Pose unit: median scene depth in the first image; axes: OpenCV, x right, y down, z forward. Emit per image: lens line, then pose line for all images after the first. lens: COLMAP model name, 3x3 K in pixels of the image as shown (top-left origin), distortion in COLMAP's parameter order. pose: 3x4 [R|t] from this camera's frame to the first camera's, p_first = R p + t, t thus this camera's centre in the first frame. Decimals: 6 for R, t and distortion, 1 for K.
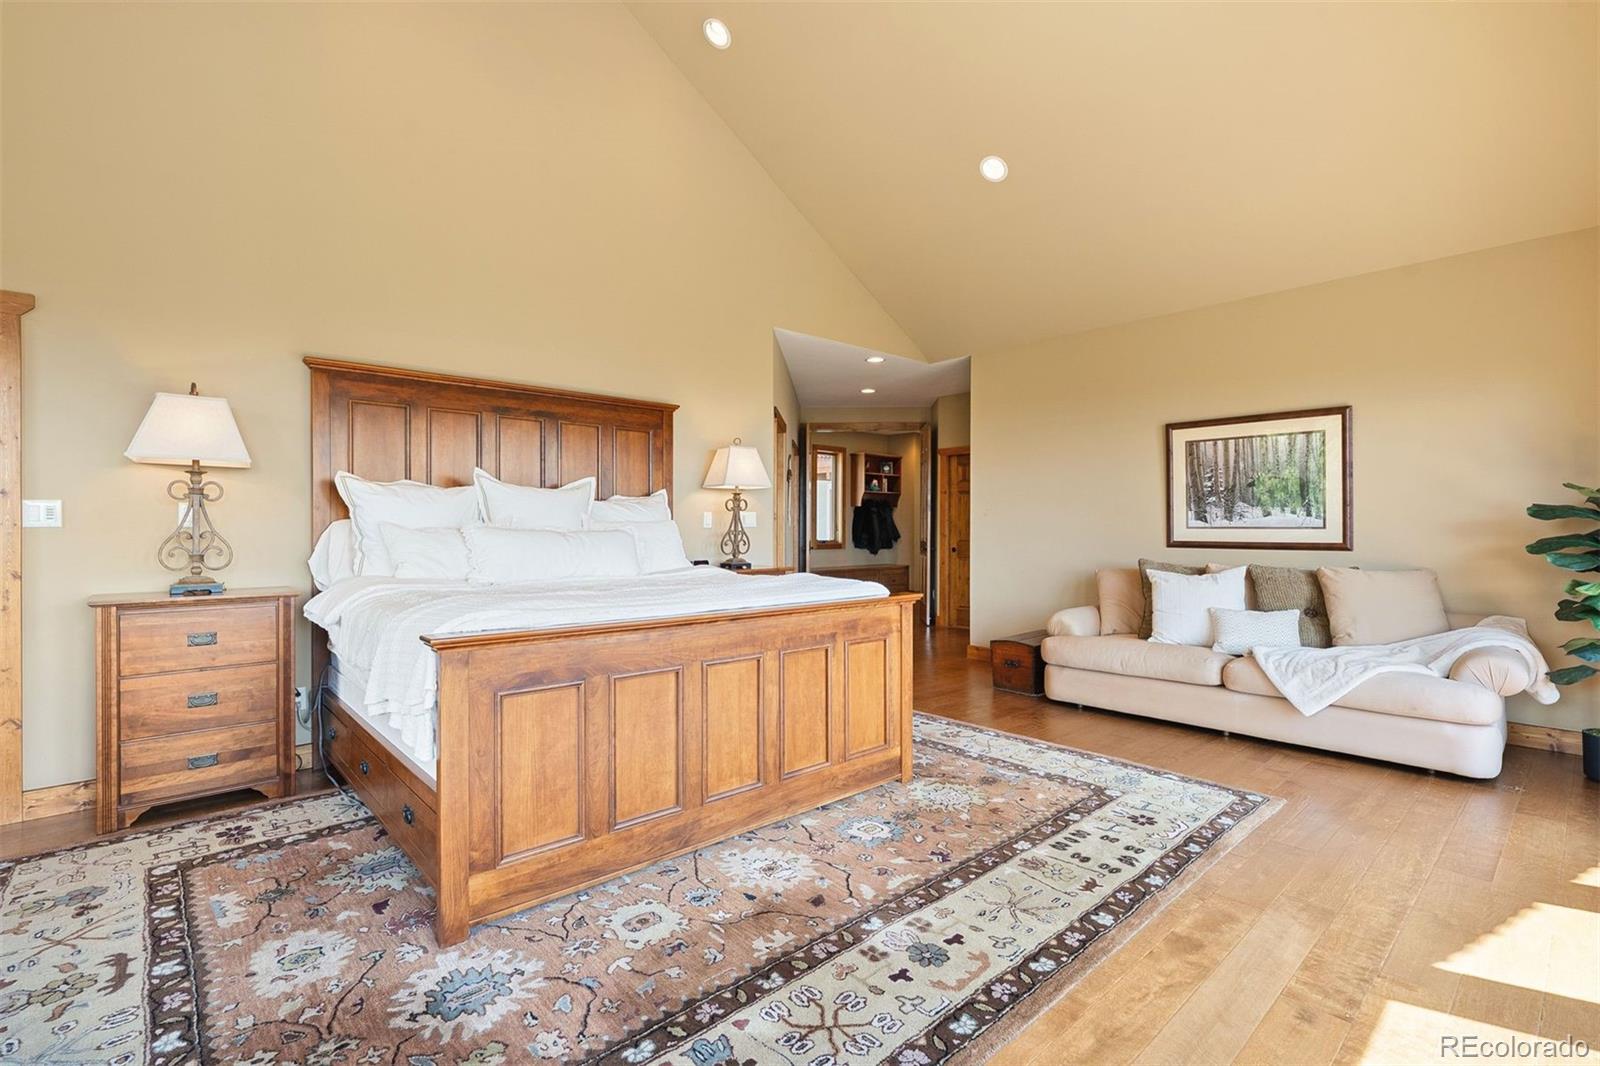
lens RADIAL K [[750.3, 0, 806.2], [0, 750.3, 522.4], [0, 0, 1]] dist [-0.004210, -0.000755]
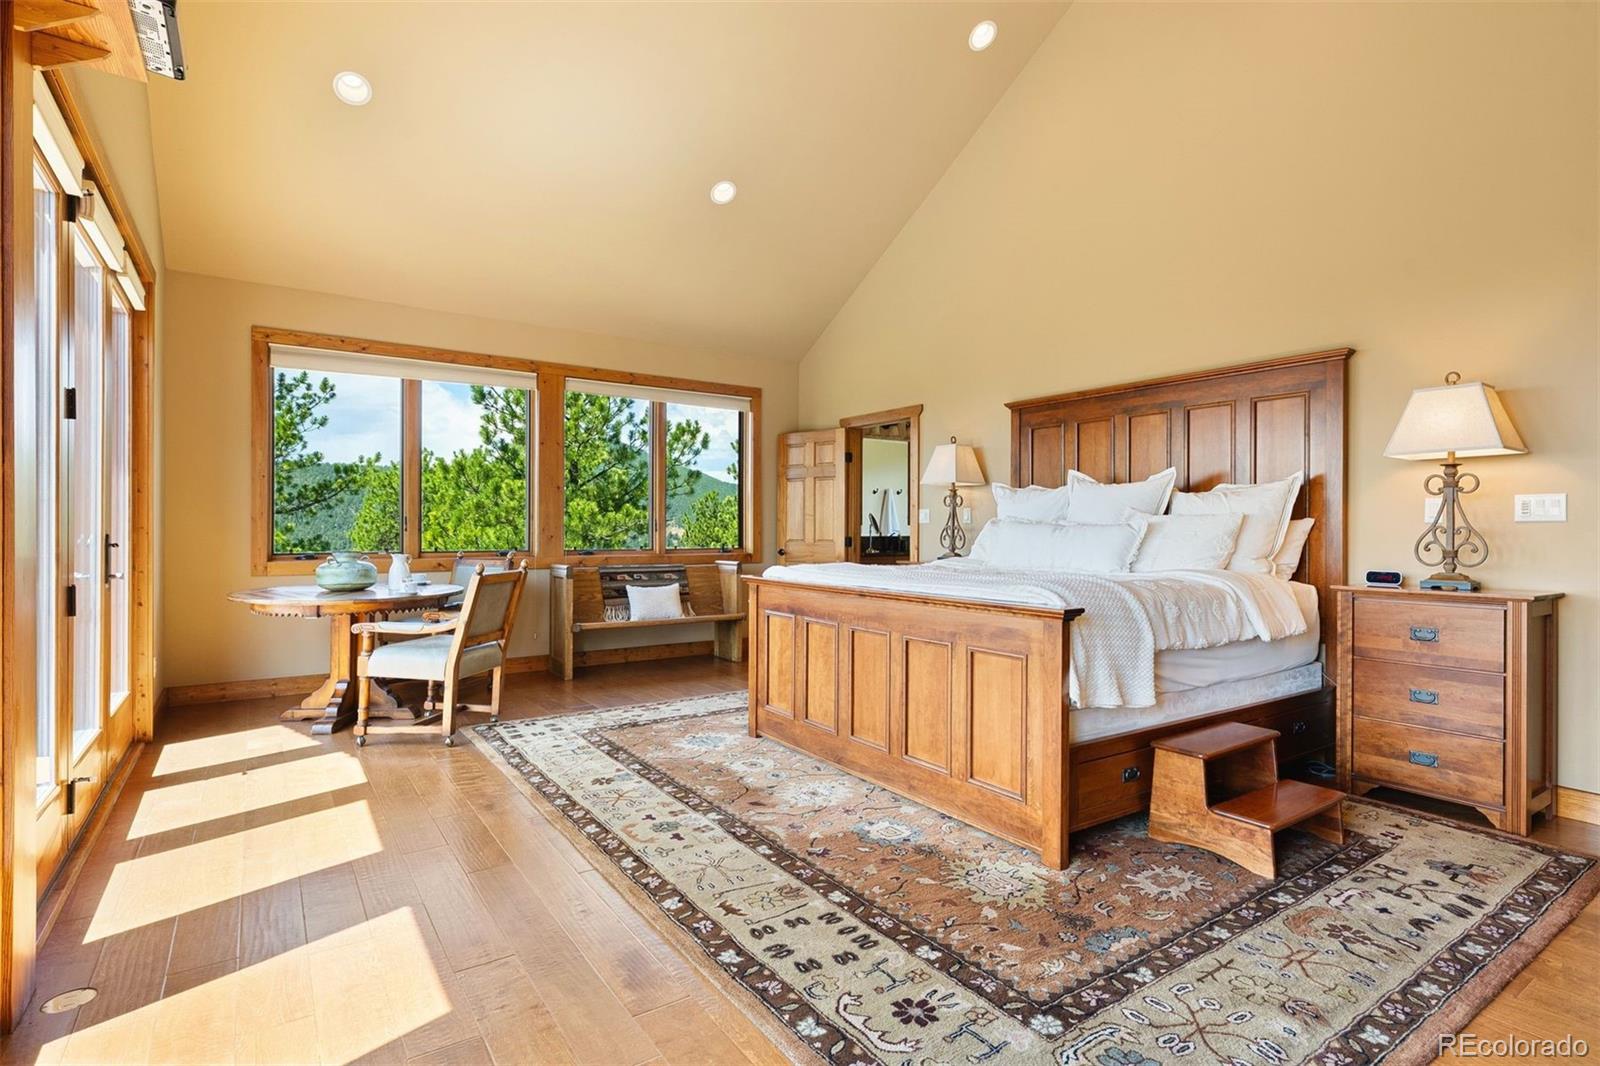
lens RADIAL K [[811.7, 0, 808.4], [0, 811.7, 534.8], [0, 0, 1]] dist [0.007371, 0.000698]
pose [[-0.155574, 0.012829, -0.987741, 1.225092], [0.008919, 0.999893, 0.011582, 0.010461], [0.987784, -0.007007, -0.155672, 1.139148]]
